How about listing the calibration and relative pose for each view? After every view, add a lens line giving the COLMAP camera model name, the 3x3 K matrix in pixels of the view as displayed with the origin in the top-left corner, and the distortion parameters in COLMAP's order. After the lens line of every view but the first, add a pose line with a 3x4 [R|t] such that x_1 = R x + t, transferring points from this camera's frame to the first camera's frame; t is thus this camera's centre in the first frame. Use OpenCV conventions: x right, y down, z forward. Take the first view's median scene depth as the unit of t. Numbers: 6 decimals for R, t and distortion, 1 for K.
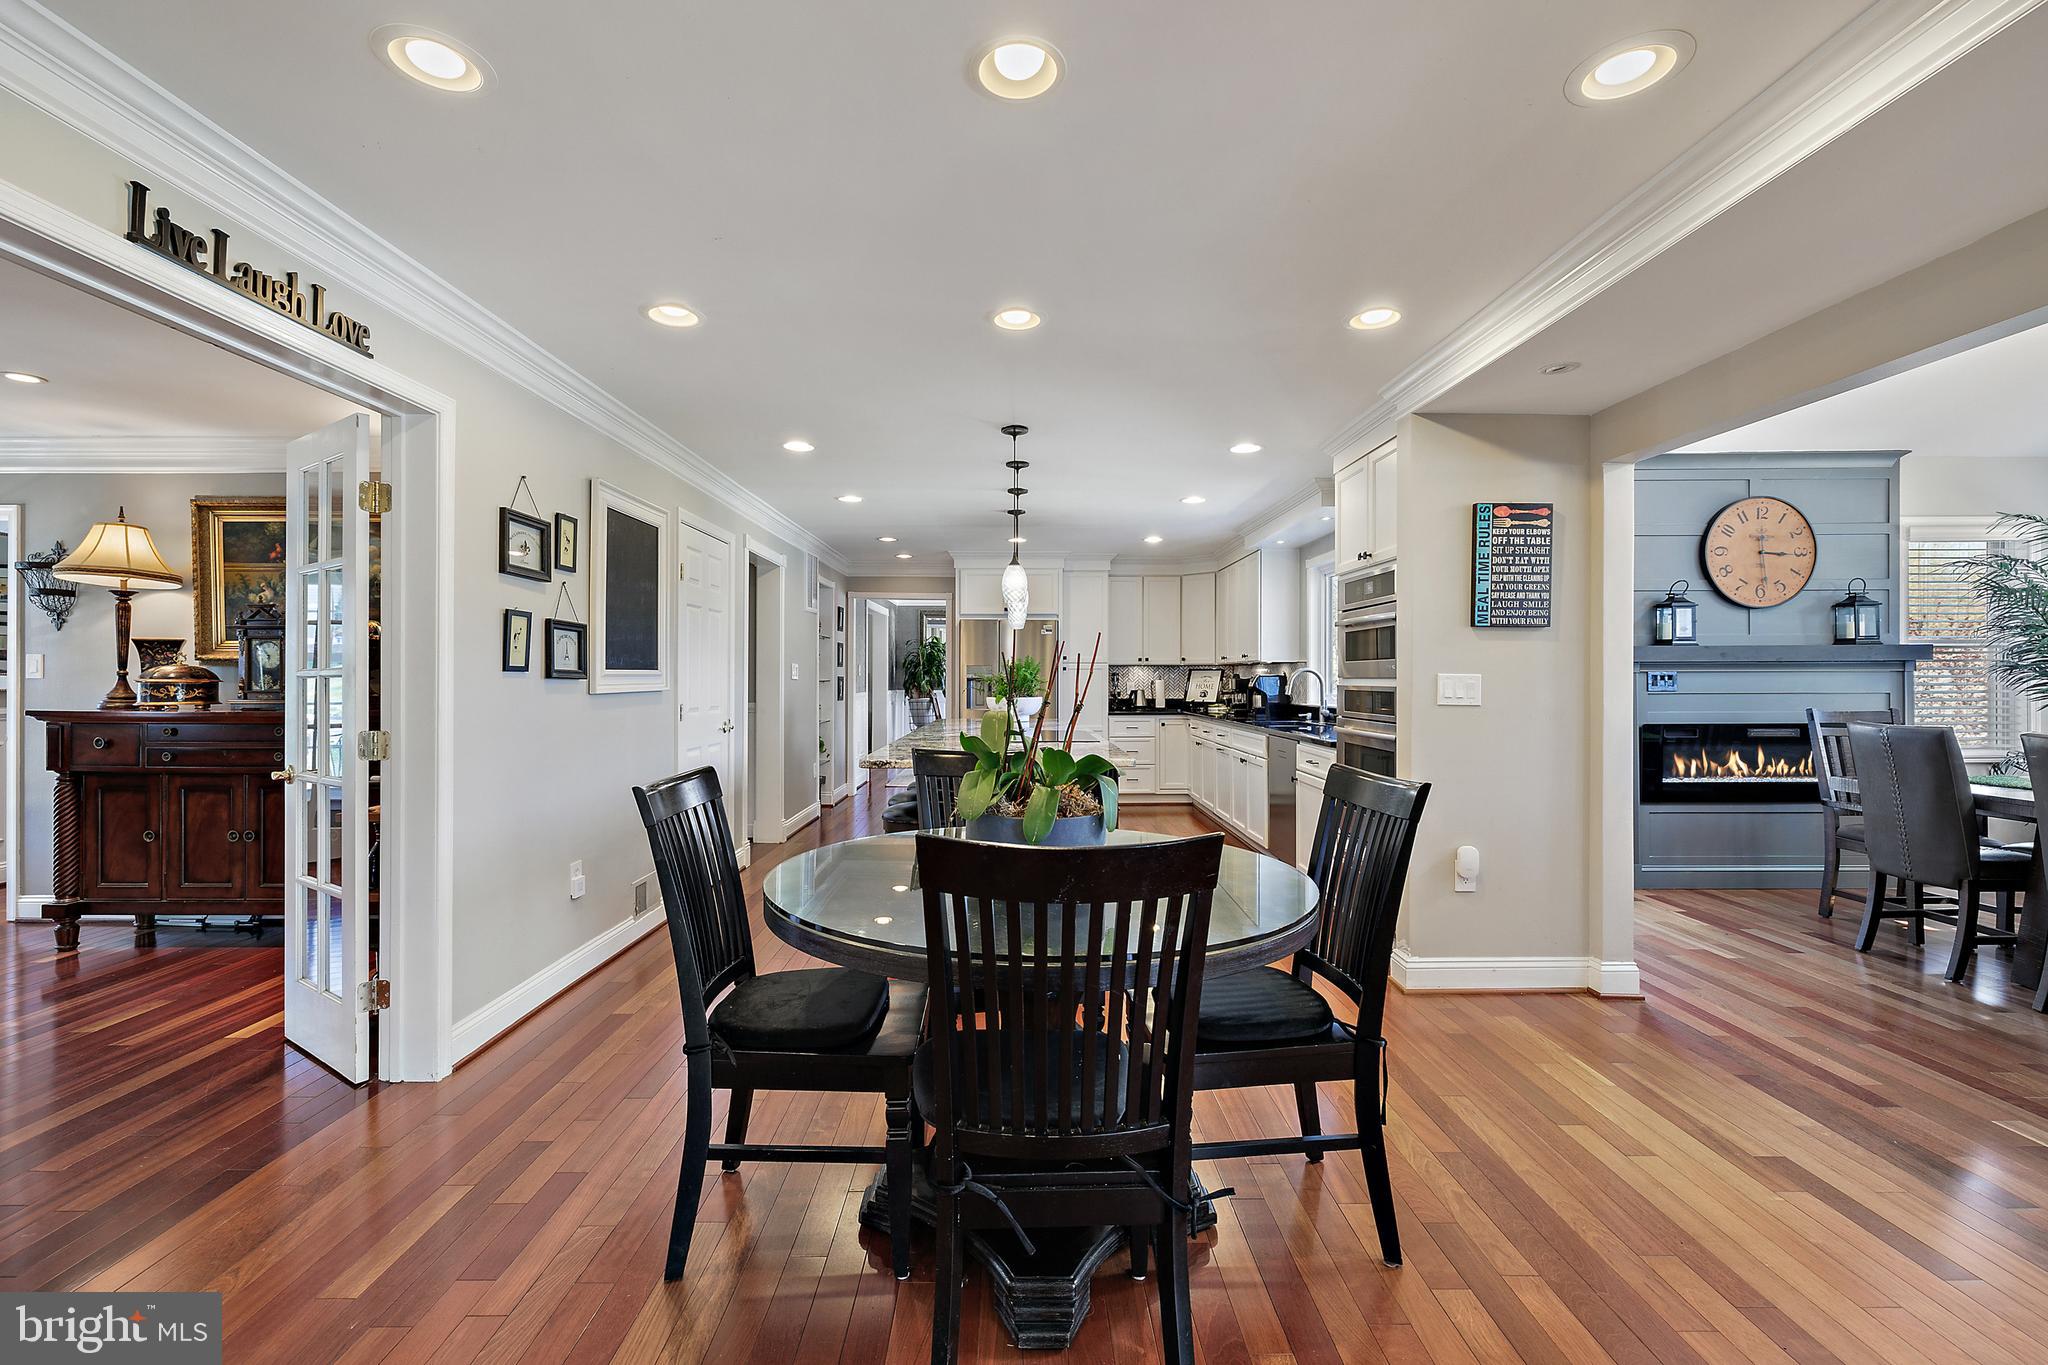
lens RADIAL K [[866.4, 0, 1023.6], [0, 866.4, 677.0], [0, 0, 1]] dist [-0.000808, -0.000093]
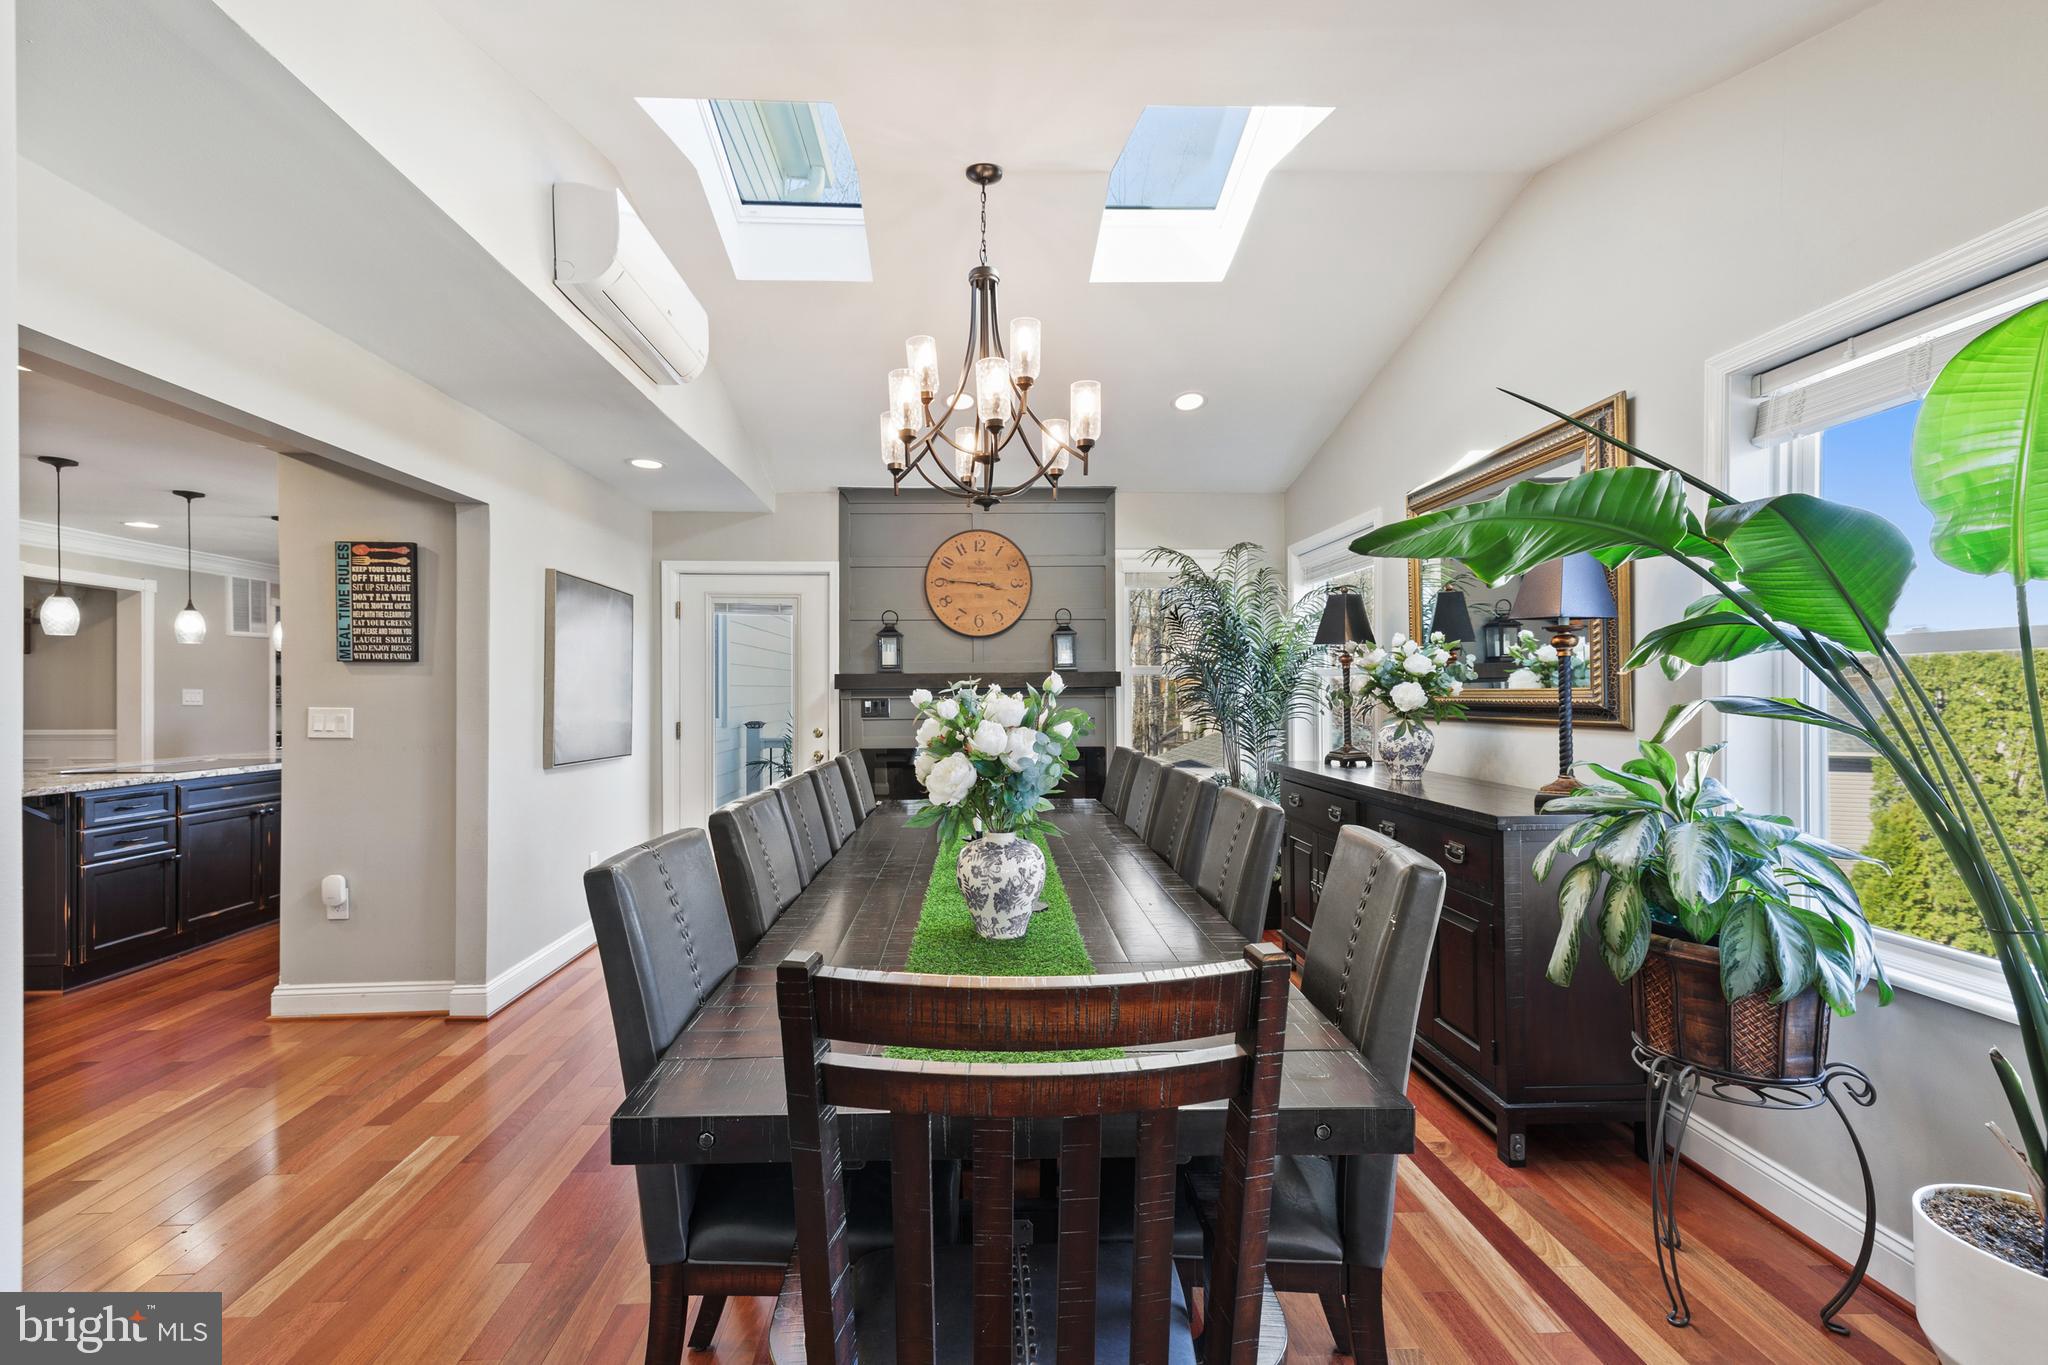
lens RADIAL K [[869.1, 0, 1017.0], [0, 869.1, 694.3], [0, 0, 1]] dist [0.015283, -0.000264]
pose [[0.999036, -0.003003, 0.043795, 1.232134], [0.002879, 0.999992, 0.002911, -0.019315], [-0.043804, -0.002782, 0.999036, -0.071741]]
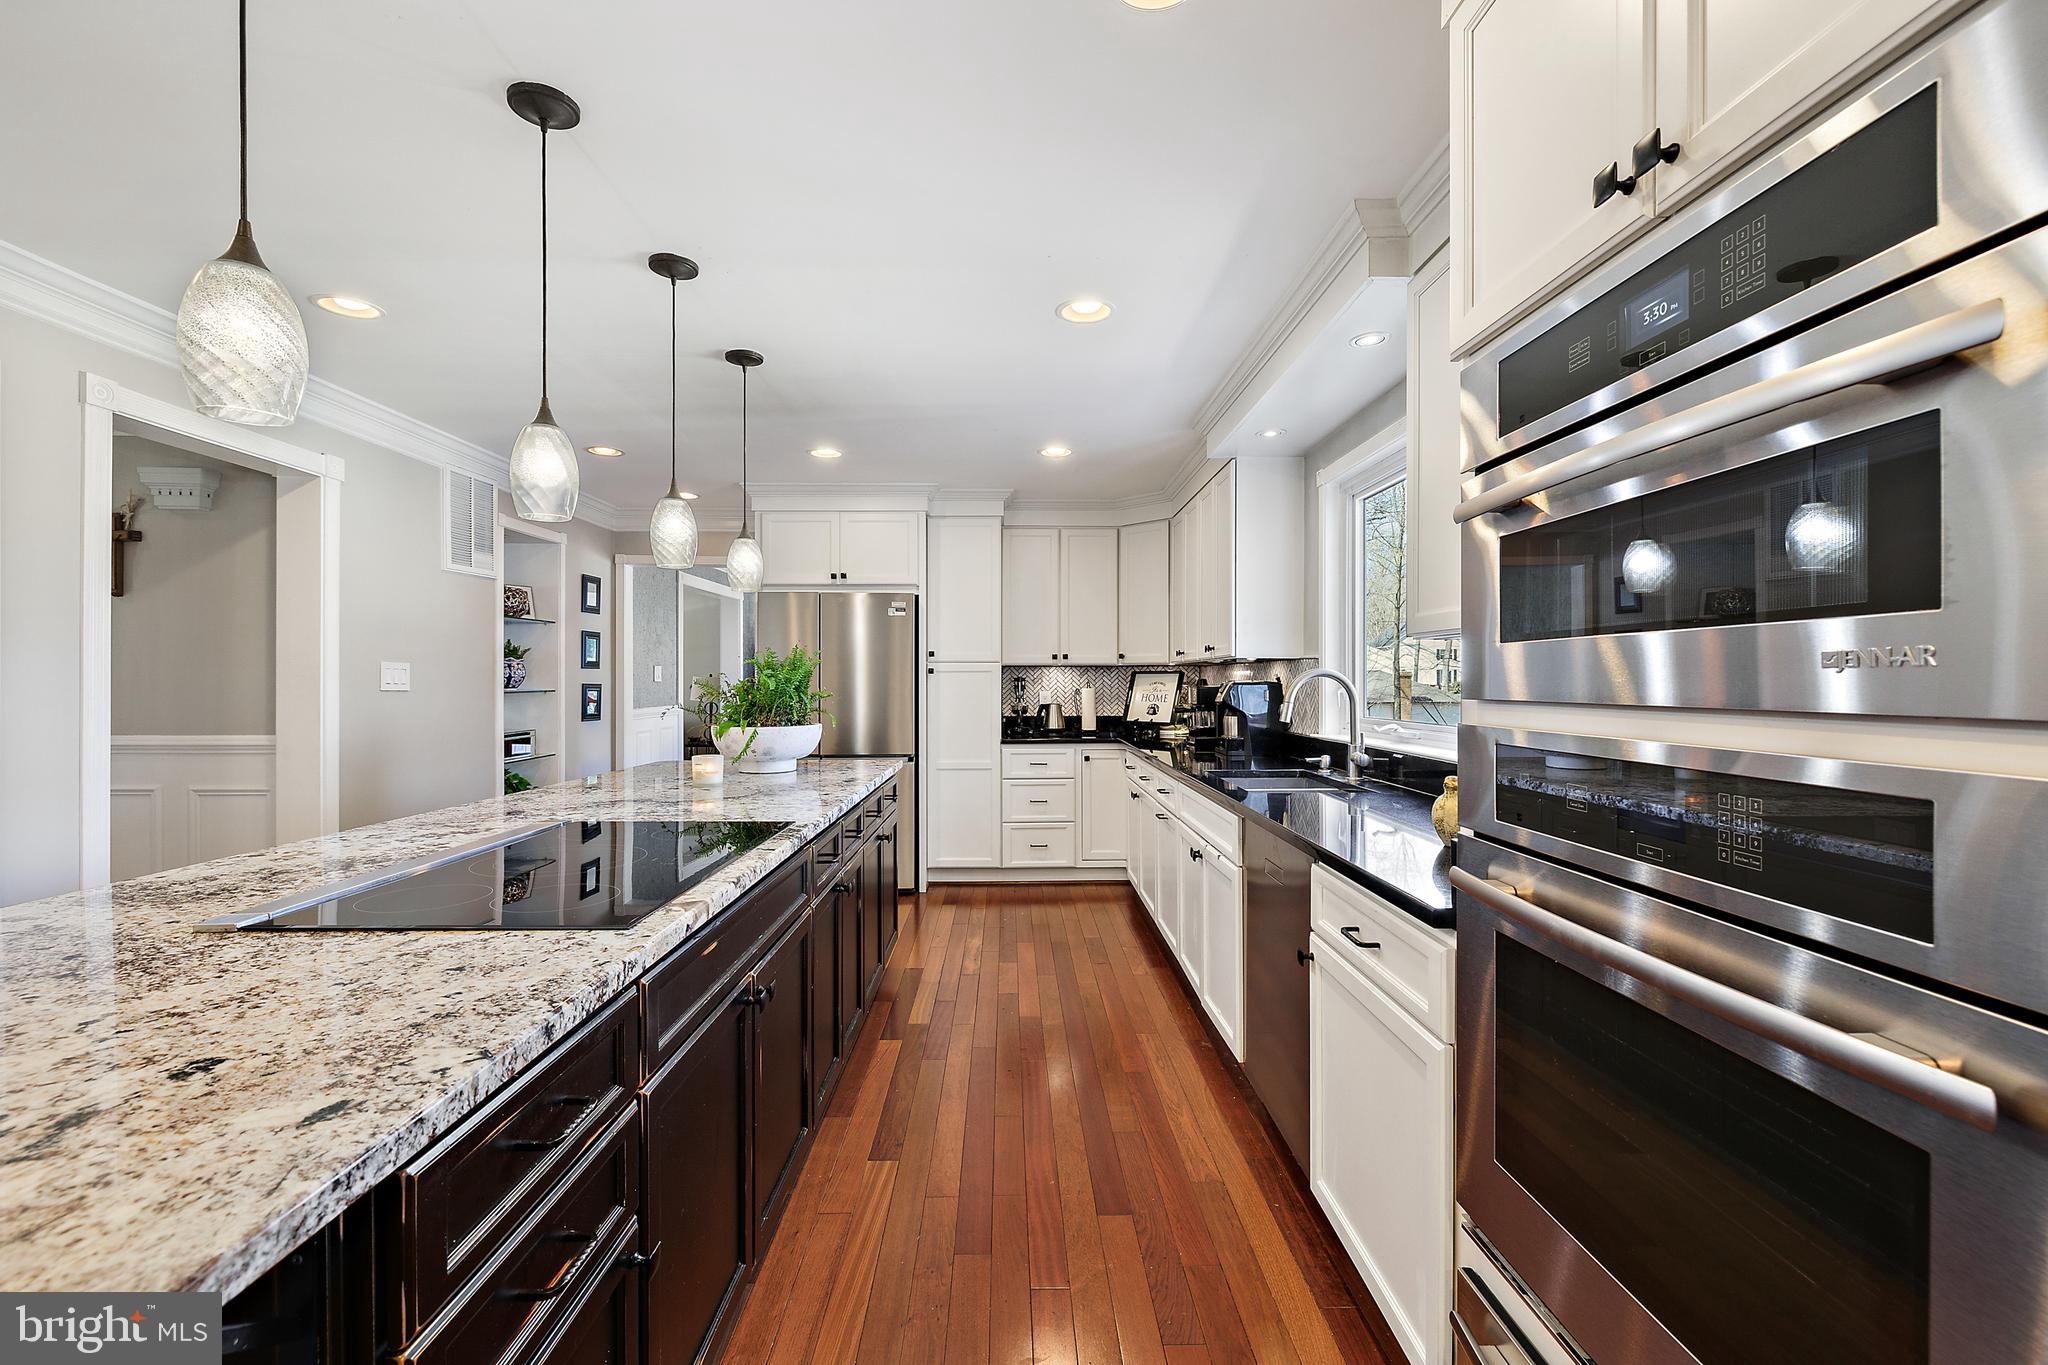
lens RADIAL K [[868.6, 0, 1019.3], [0, 868.6, 683.3], [0, 0, 1]] dist [0.012601, -0.000076]
pose [[0.999991, -0.001641, 0.003849, 0.260832], [0.001625, 0.999990, 0.004204, -0.007137], [-0.003856, -0.004198, 0.999984, 0.869115]]
